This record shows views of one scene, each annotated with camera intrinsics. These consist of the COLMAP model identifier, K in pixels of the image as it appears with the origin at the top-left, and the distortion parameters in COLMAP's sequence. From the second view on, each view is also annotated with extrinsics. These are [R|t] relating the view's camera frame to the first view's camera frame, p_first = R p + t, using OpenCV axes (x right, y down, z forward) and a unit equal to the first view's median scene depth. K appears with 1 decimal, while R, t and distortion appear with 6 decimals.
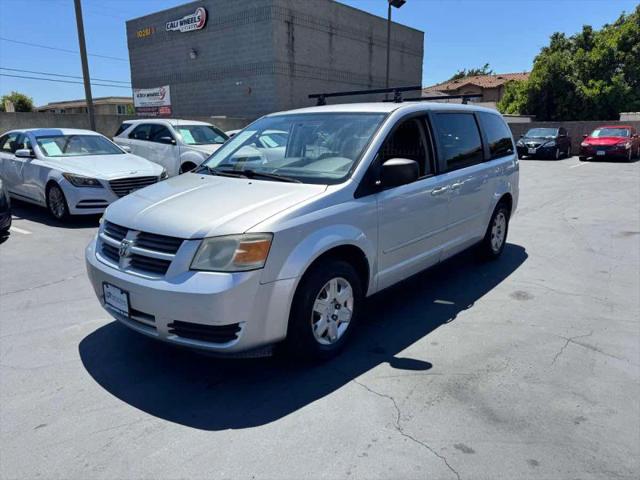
lens RADIAL K [[455.5, 0, 318.1], [0, 455.5, 239.9], [0, 0, 1]] dist [0.040009, -0.038220]
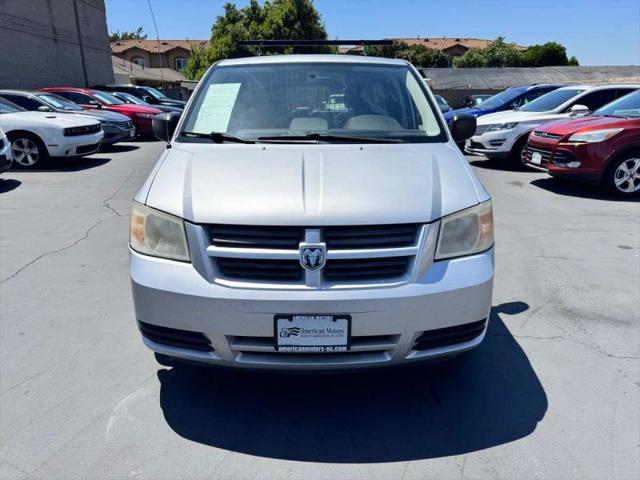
lens RADIAL K [[455.5, 0, 318.2], [0, 455.5, 242.1], [0, 0, 1]] dist [0.040009, -0.038220]
pose [[0.761968, -0.192940, 0.618206, -0.194633], [0.149955, 0.981211, 0.121405, -0.019122], [-0.630014, 0.000197, 0.776584, 0.114116]]
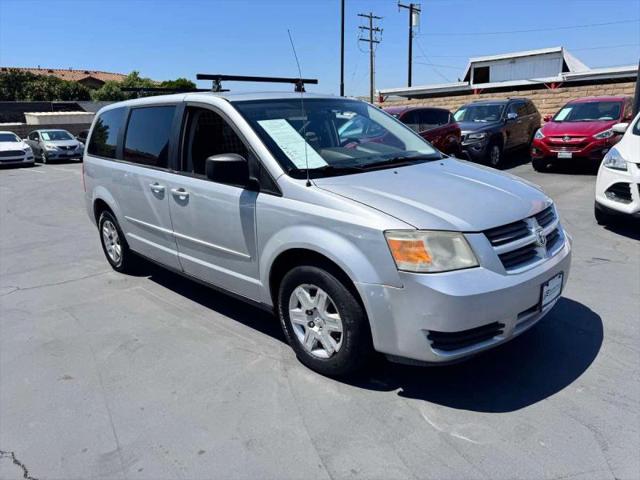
lens RADIAL K [[455.5, 0, 325.1], [0, 455.5, 237.2], [0, 0, 1]] dist [0.040009, -0.038220]
pose [[0.095894, -0.247045, 0.964247, -0.319629], [0.272877, 0.938124, 0.213214, -0.069503], [-0.957258, 0.242675, 0.157373, 0.300564]]
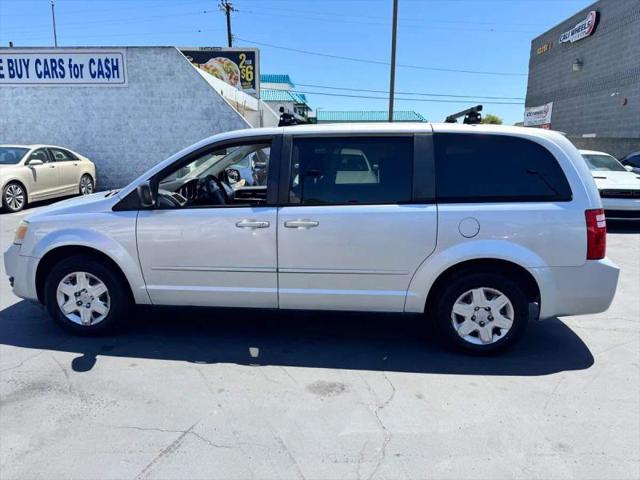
lens RADIAL K [[455.5, 0, 314.9], [0, 455.5, 240.2], [0, 0, 1]] dist [0.040009, -0.038220]
pose [[0.569637, 0.176145, -0.802799, 0.341524], [-0.205831, 0.976212, 0.068144, -0.052783], [0.795706, 0.126423, 0.592342, 0.187757]]
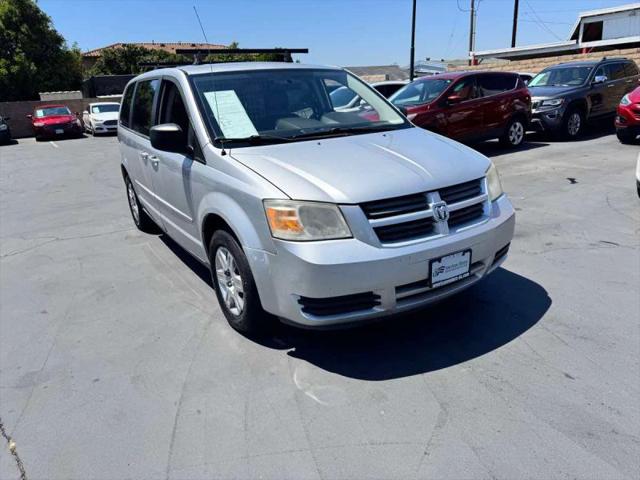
lens RADIAL K [[455.5, 0, 317.5], [0, 455.5, 238.3], [0, 0, 1]] dist [0.040009, -0.038220]
pose [[0.318942, -0.300052, 0.899024, -0.310946], [0.275100, 0.937035, 0.215143, -0.044961], [-0.906971, 0.178703, 0.381404, 0.210527]]
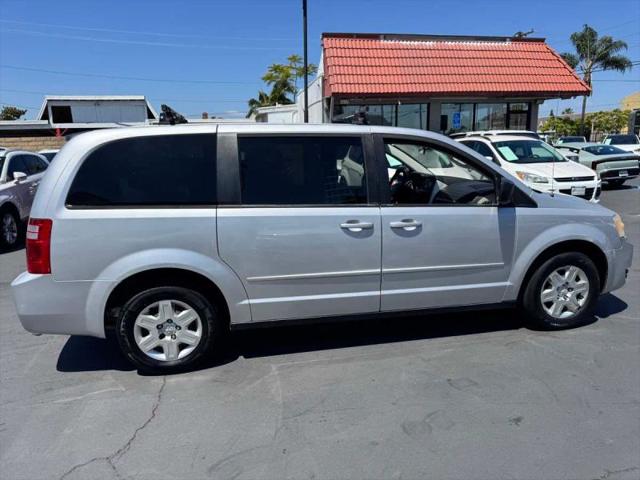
lens RADIAL K [[455.5, 0, 323.1], [0, 455.5, 239.8], [0, 0, 1]] dist [0.040009, -0.038220]
pose [[-0.772851, -0.103870, 0.626029, -0.179005], [0.175266, 0.913203, 0.367888, -0.163269], [-0.609904, 0.394045, -0.687565, 0.657138]]
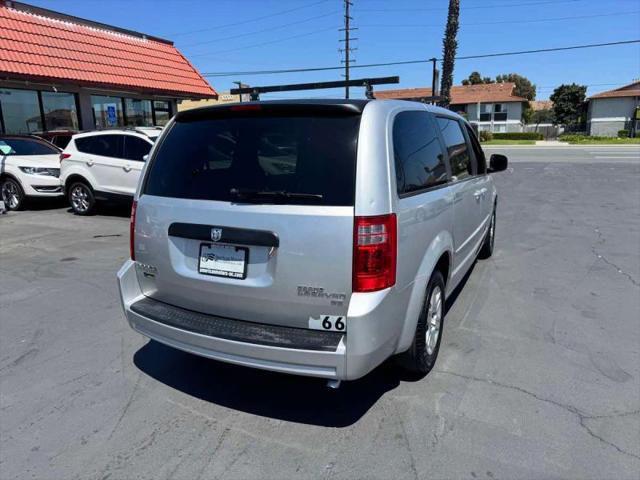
lens RADIAL K [[455.5, 0, 317.9], [0, 455.5, 236.3], [0, 0, 1]] dist [0.040009, -0.038220]
pose [[-0.973735, 0.067546, -0.217434, 0.170908], [-0.033508, 0.902069, 0.430289, -0.180000], [0.225205, 0.426273, -0.876113, 0.736441]]
